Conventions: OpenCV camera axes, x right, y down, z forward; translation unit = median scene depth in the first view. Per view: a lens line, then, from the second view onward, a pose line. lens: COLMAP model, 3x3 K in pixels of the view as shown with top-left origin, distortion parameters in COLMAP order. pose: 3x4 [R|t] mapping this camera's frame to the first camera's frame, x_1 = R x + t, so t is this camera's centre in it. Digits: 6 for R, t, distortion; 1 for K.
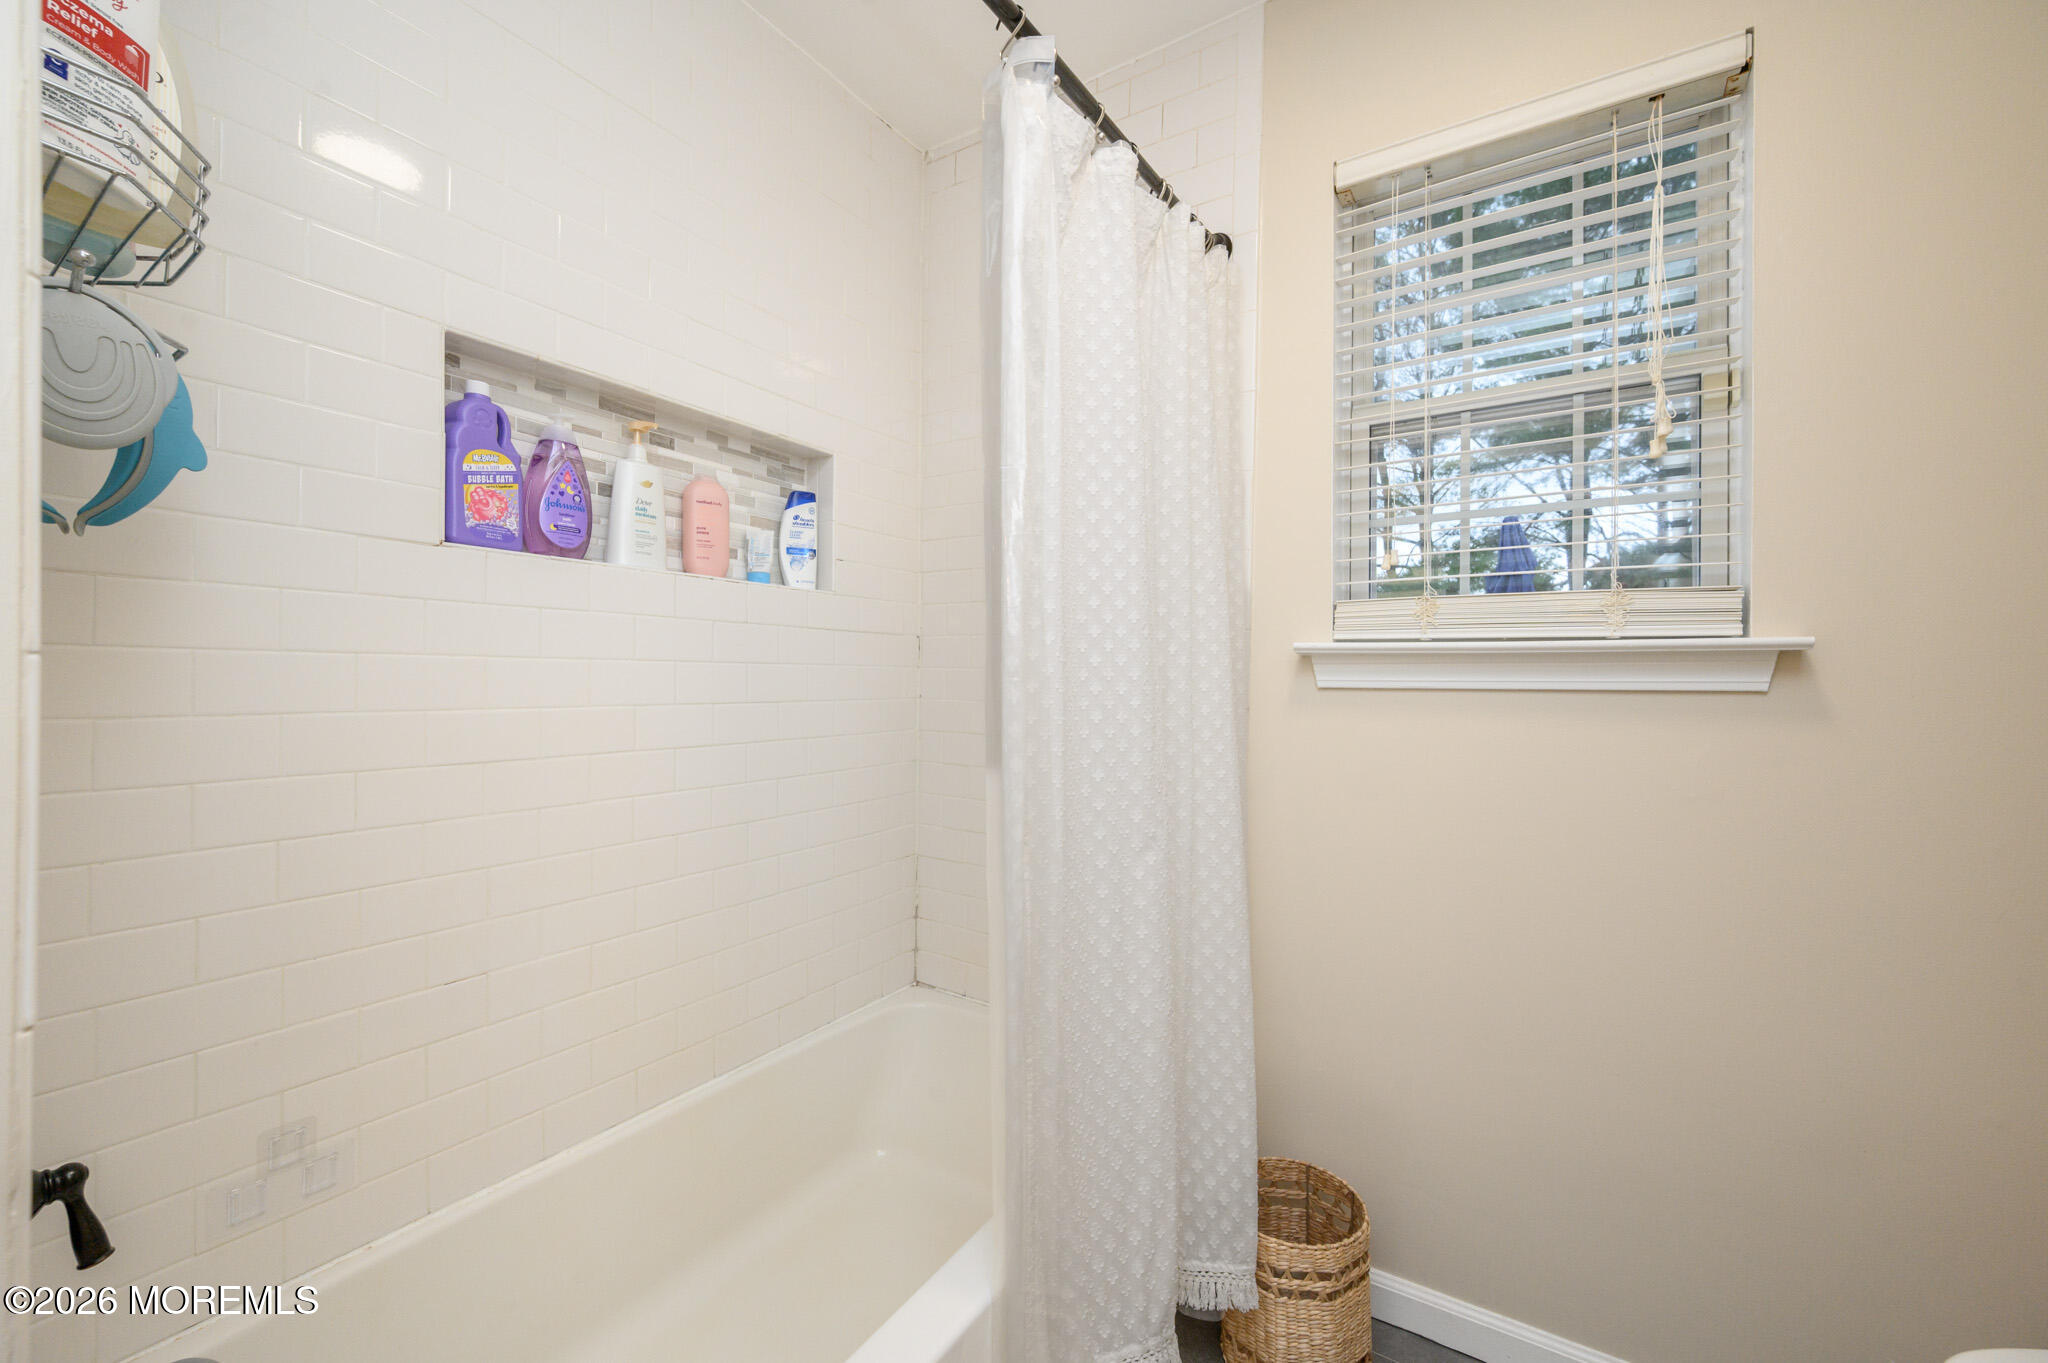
lens RADIAL K [[797.9, 0, 1023.1], [0, 797.9, 683.7], [0, 0, 1]] dist [0.000546, 0.000196]
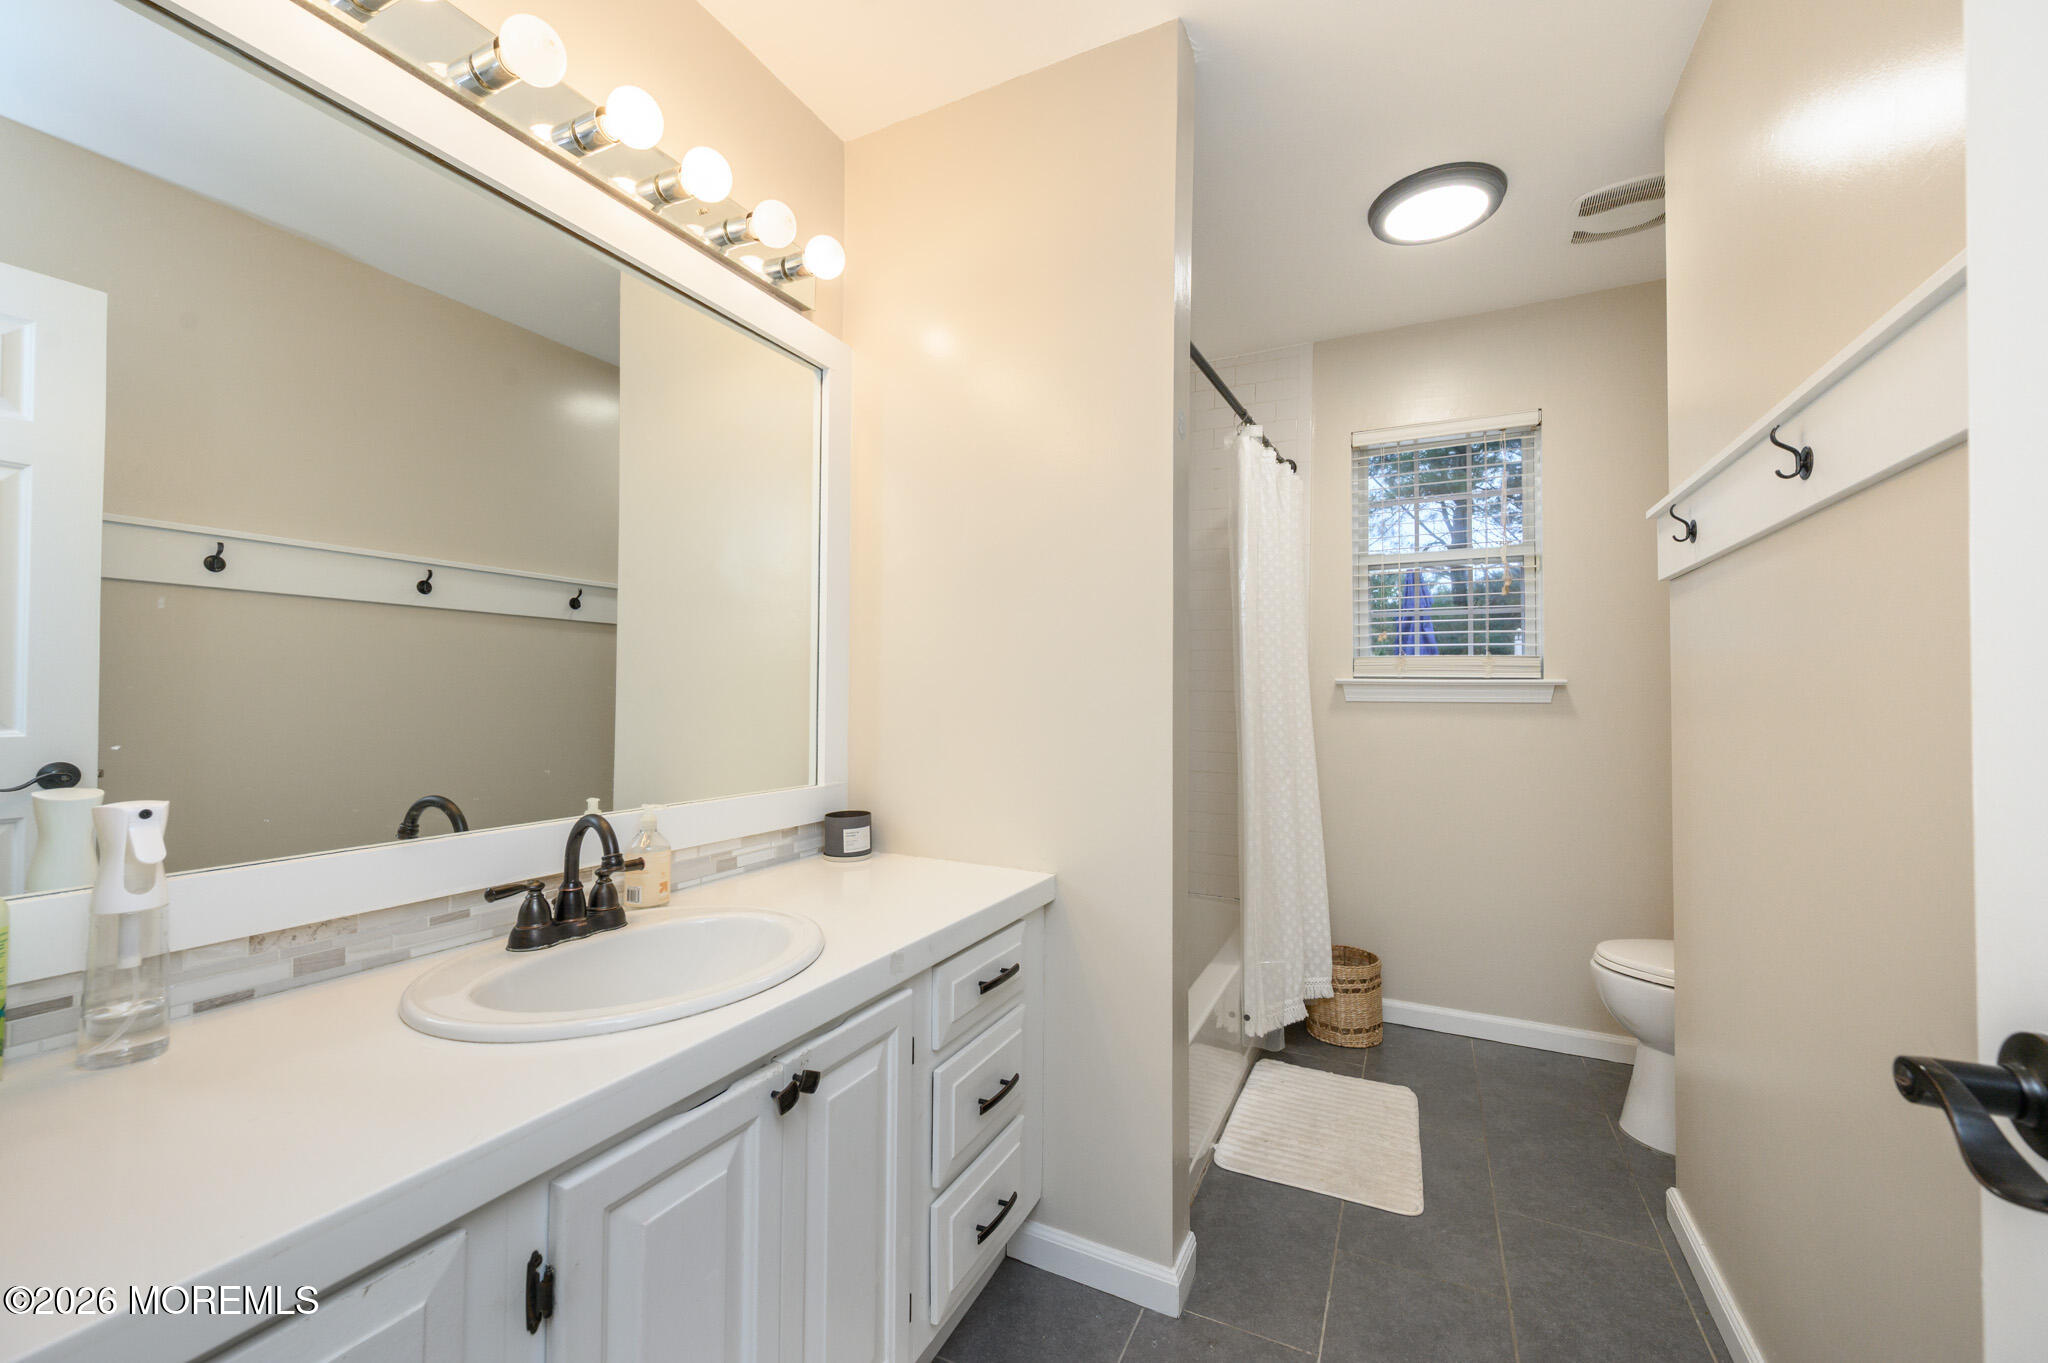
lens RADIAL K [[797.9, 0, 1024.5], [0, 797.9, 681.0], [0, 0, 1]] dist [0.000546, 0.000196]
pose [[0.994201, -0.002088, 0.107514, -0.729094], [0.003907, 0.999853, -0.016715, -0.016875], [-0.107463, 0.017038, 0.994063, -1.000168]]
